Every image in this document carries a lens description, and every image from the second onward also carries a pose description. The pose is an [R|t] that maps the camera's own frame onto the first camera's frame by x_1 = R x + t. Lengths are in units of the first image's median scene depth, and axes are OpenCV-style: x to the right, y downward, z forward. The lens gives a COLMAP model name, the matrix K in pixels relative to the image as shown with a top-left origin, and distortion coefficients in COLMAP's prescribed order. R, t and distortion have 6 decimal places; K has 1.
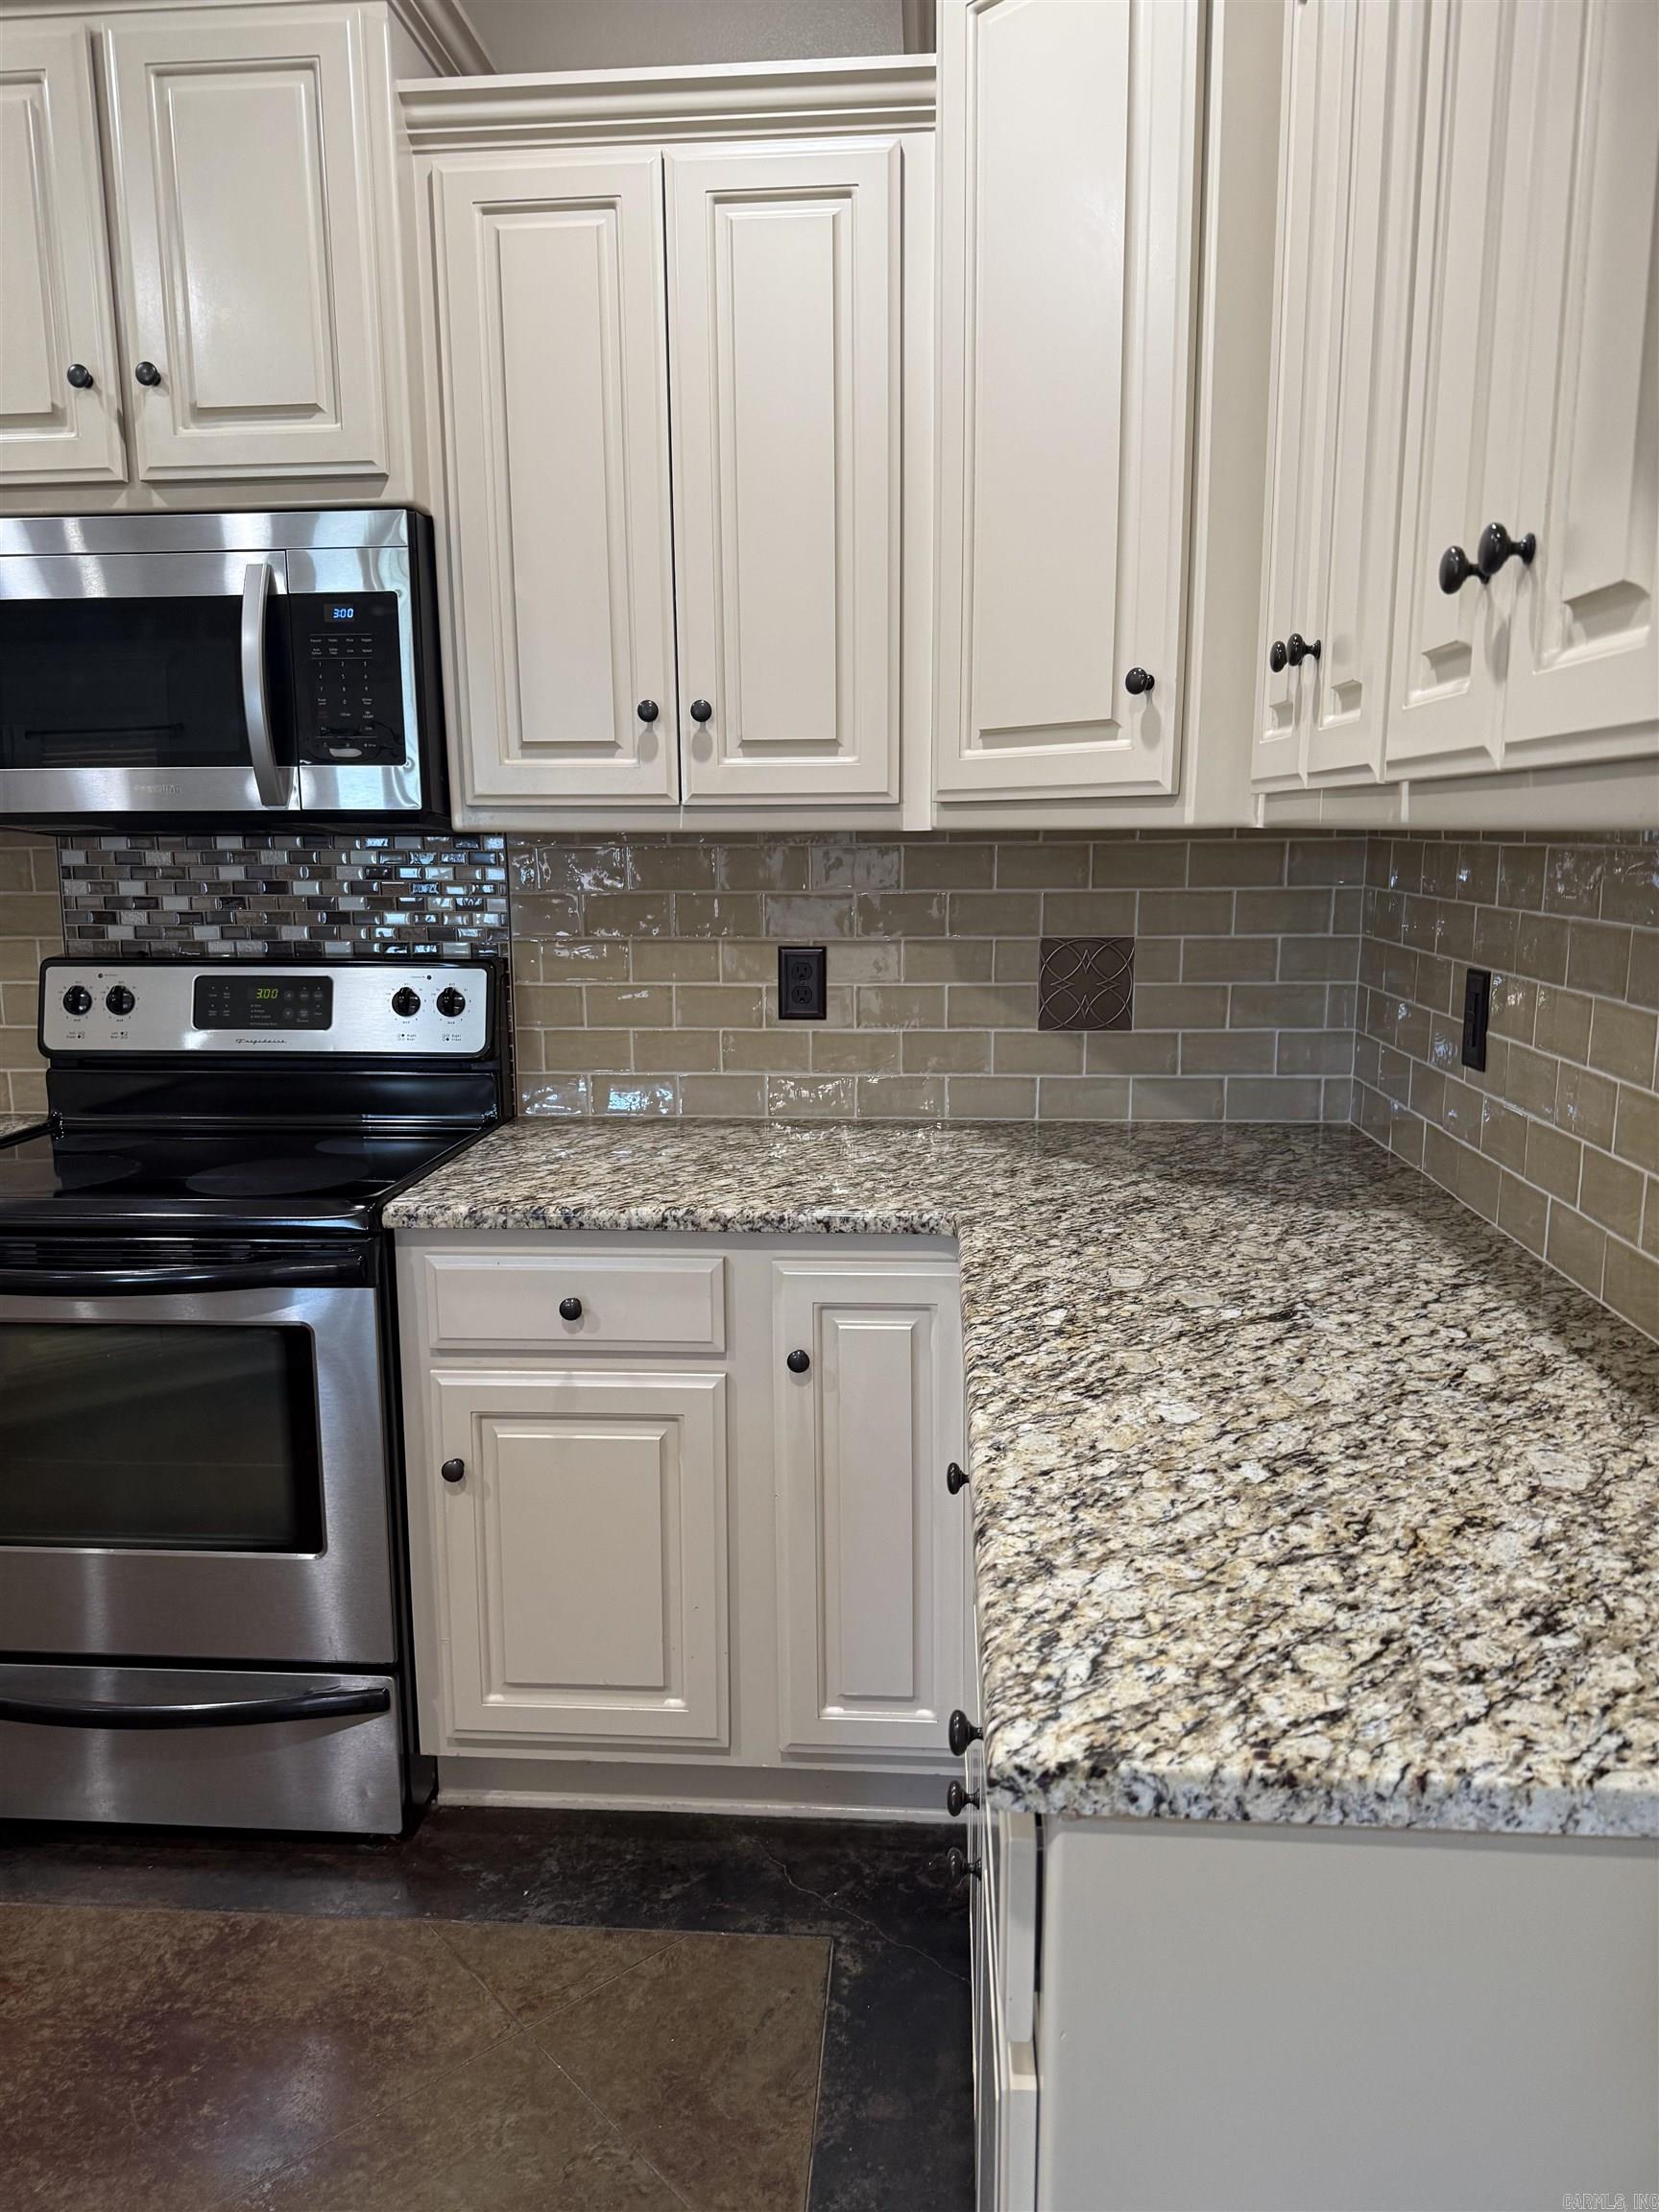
lens RADIAL K [[1548.4, 0, 842.3], [0, 1548.4, 1116.0], [0, 0, 1]] dist [0.052799, -0.079813]
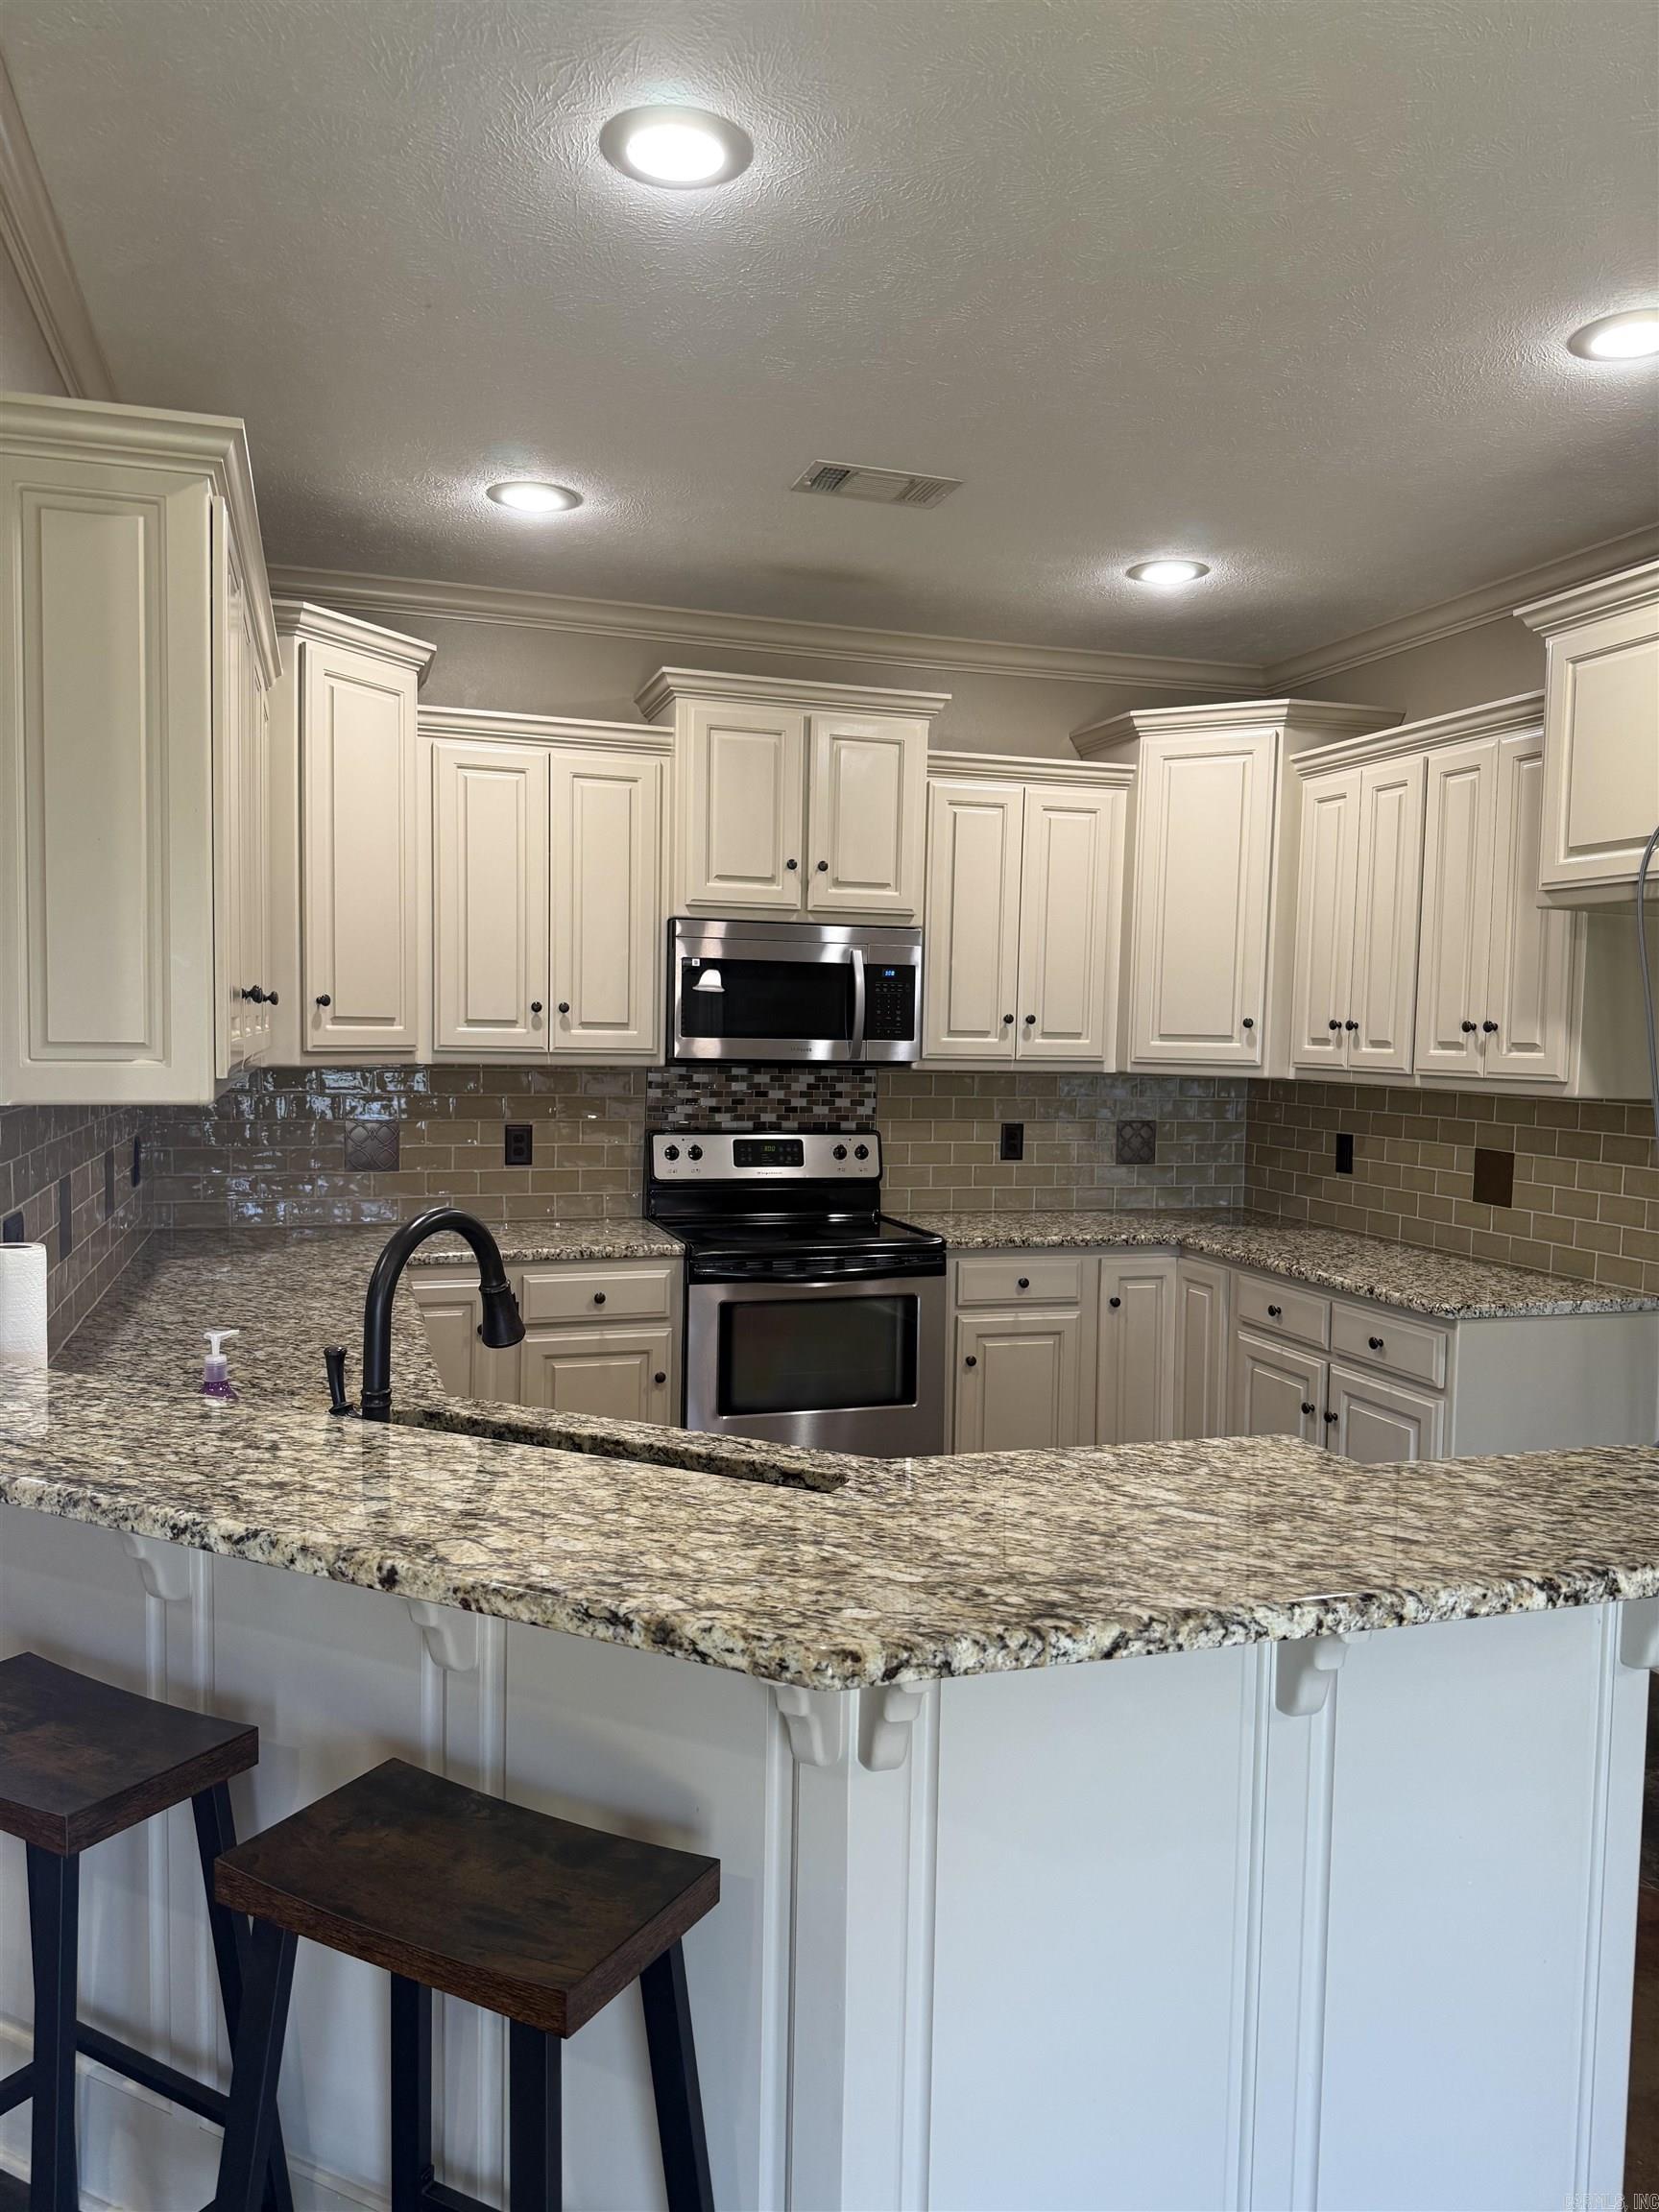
lens RADIAL K [[1548.4, 0, 814.0], [0, 1548.4, 1114.7], [0, 0, 1]] dist [0.052799, -0.079813]
pose [[0.930114, 0.003682, 0.367253, -1.195566], [0.039582, 0.993121, -0.110204, 0.108780], [-0.365133, 0.117038, 0.923569, -0.927248]]
